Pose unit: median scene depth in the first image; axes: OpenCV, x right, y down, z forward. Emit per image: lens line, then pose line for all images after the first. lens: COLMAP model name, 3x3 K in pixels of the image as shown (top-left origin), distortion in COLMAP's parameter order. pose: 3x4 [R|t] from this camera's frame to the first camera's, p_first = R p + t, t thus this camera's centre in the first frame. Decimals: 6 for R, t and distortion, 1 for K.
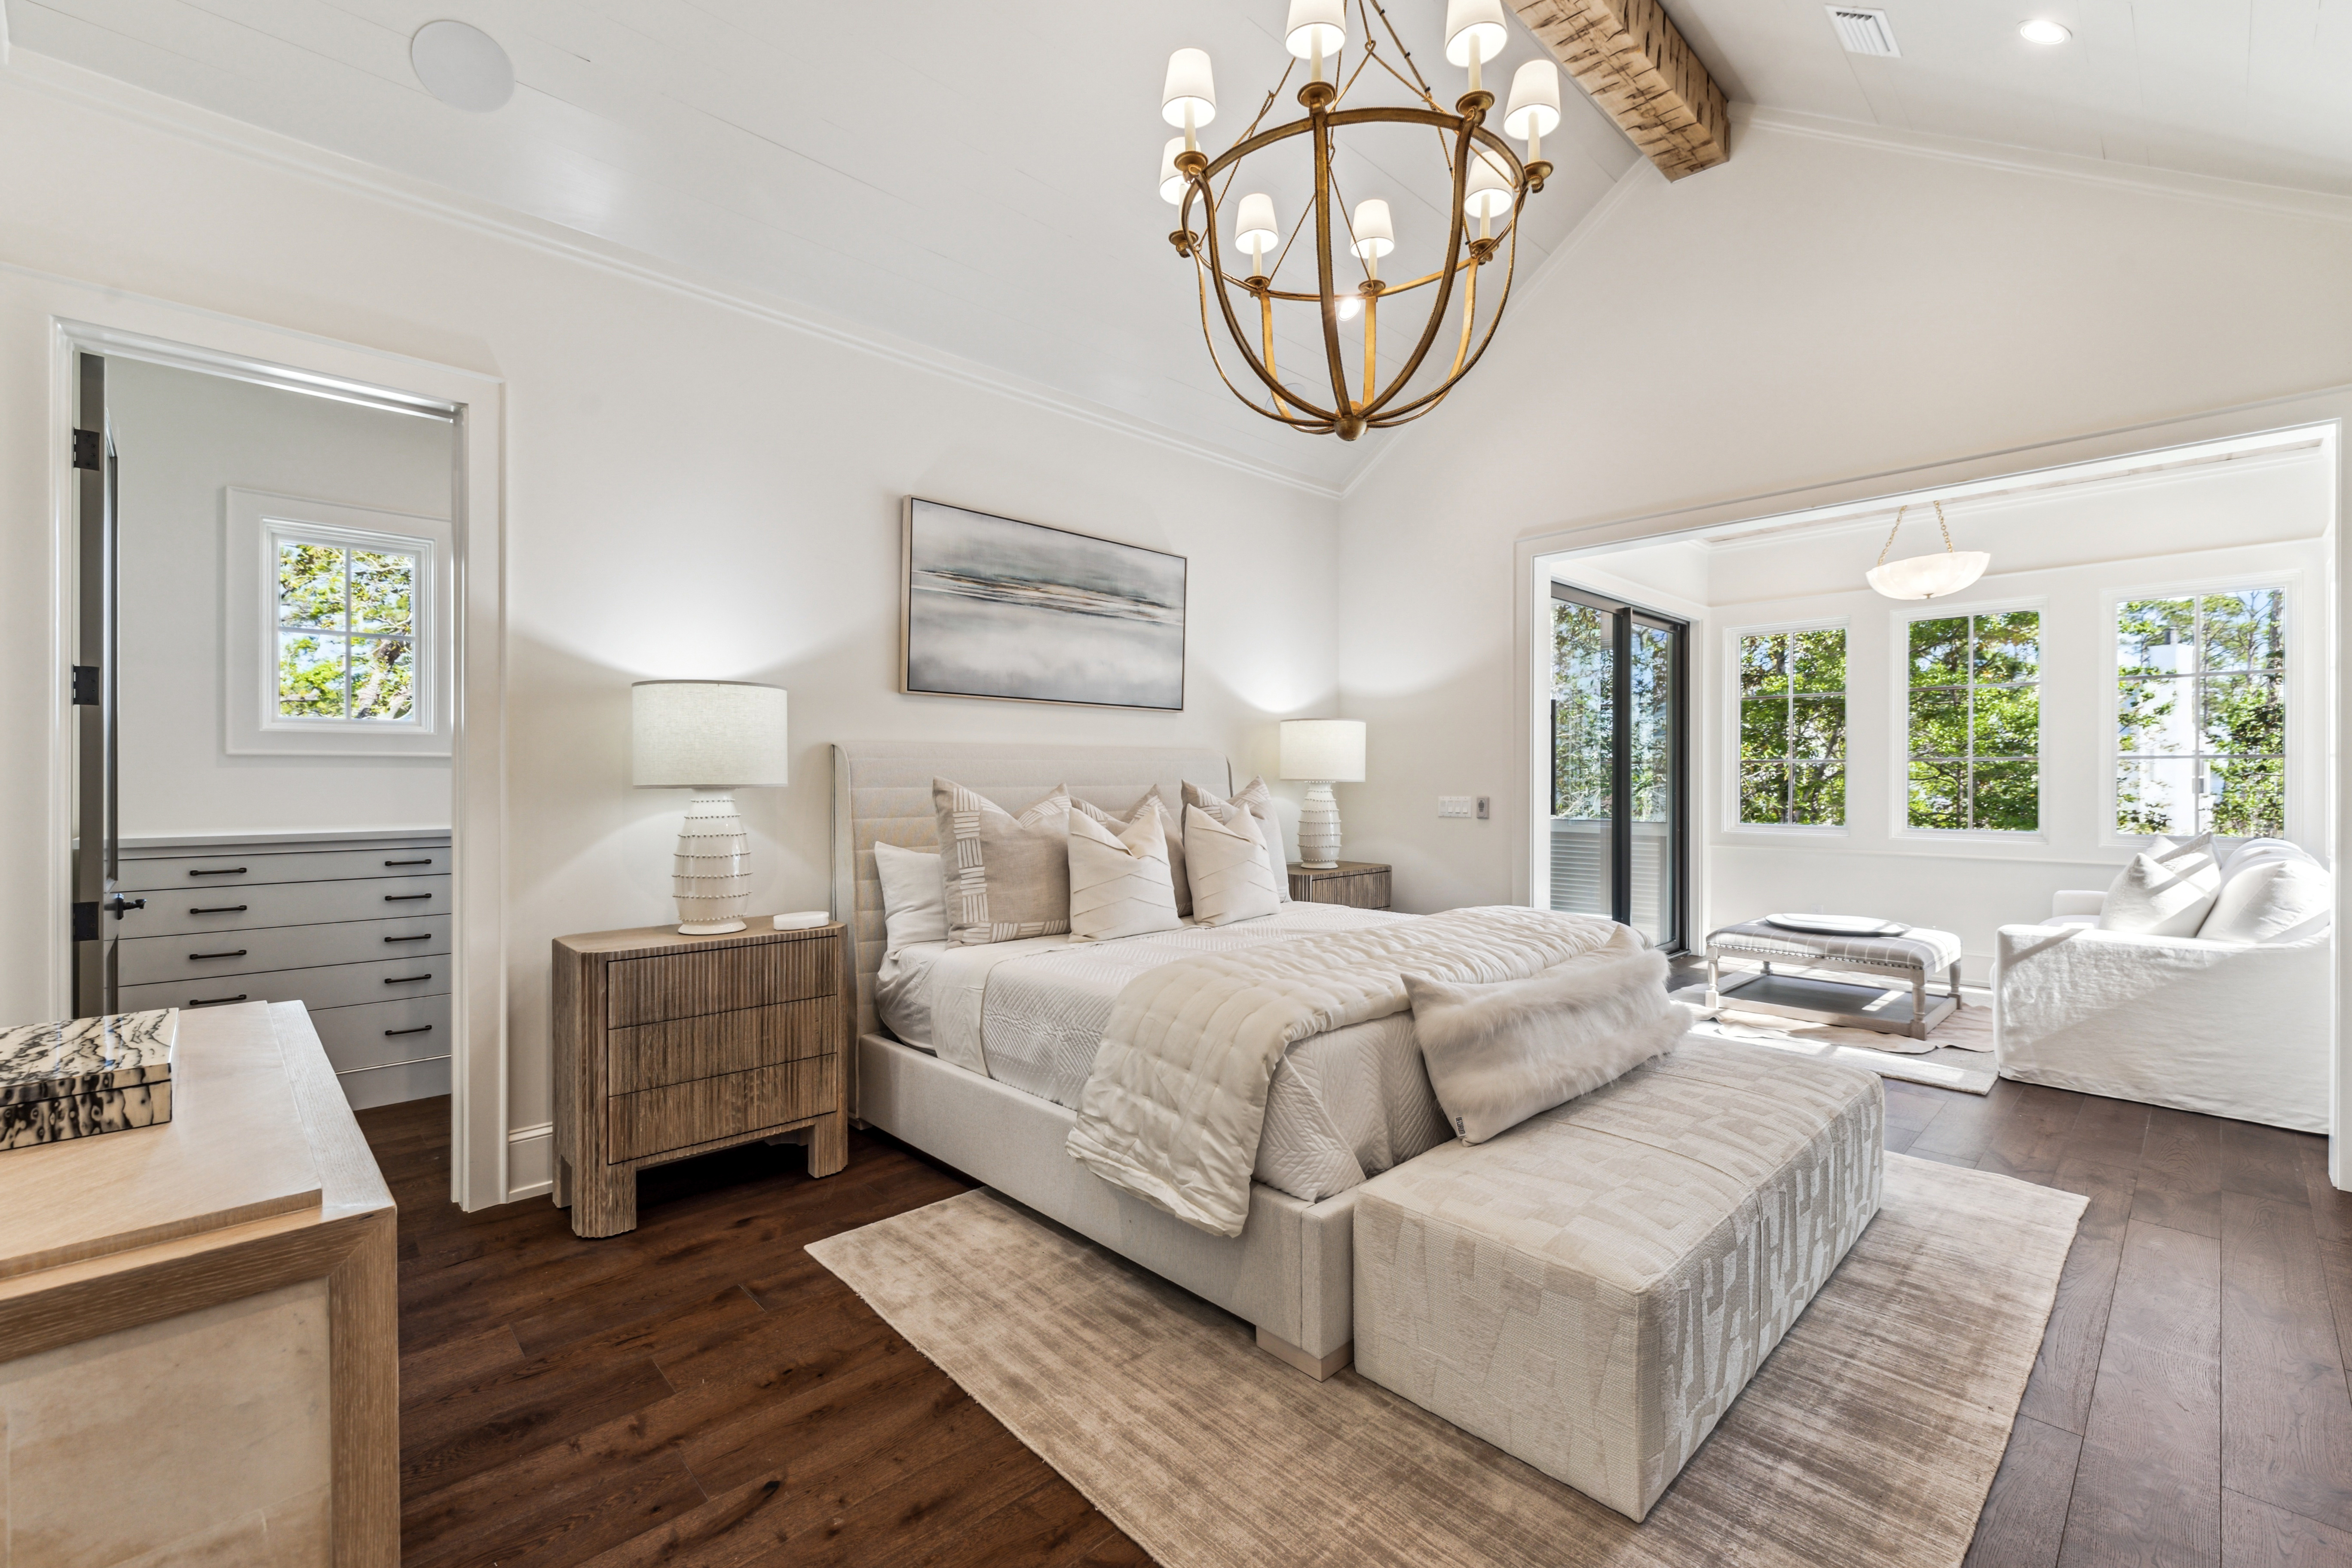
lens RADIAL K [[991.8, 0, 1177.7], [0, 991.8, 782.4], [0, 0, 1]] dist [-0.000676, -0.000500]
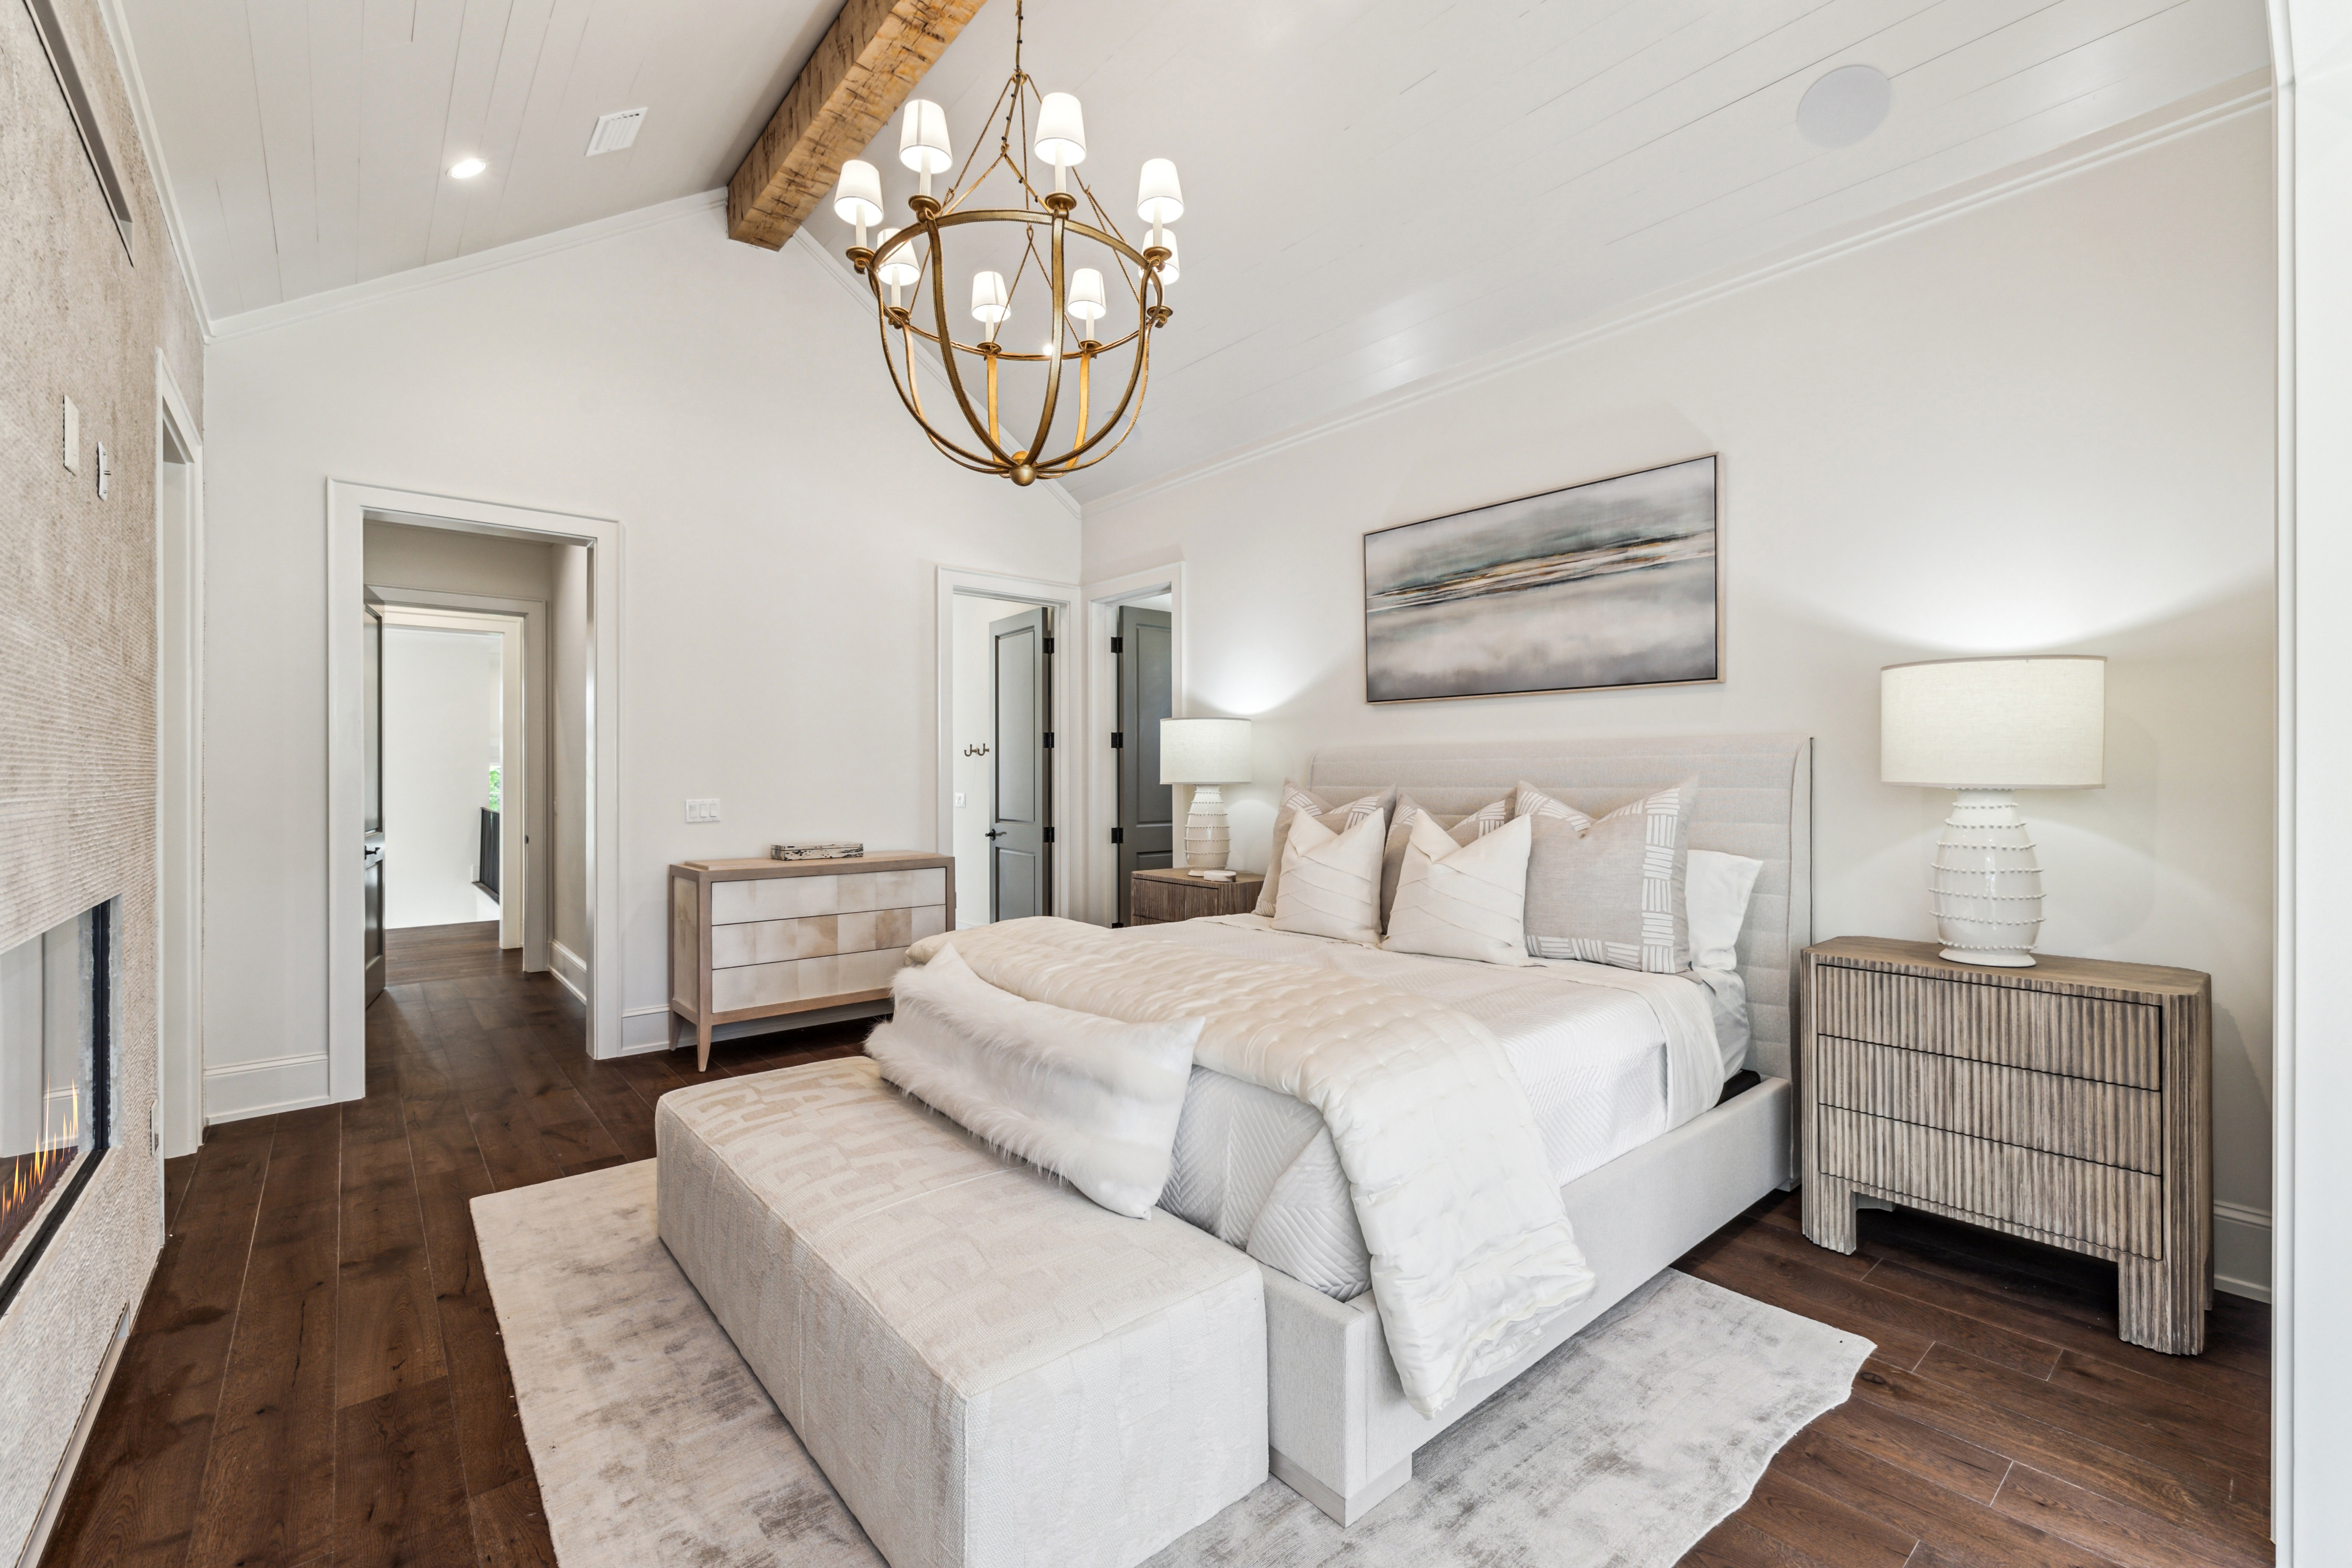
lens RADIAL K [[991.8, 0, 1178.1], [0, 991.8, 773.0], [0, 0, 1]] dist [-0.000676, -0.000500]
pose [[-0.059070, -0.001880, -0.998252, 0.814767], [-0.001211, 0.999998, -0.001812, -0.007755], [0.998253, 0.001101, -0.059072, 0.776321]]
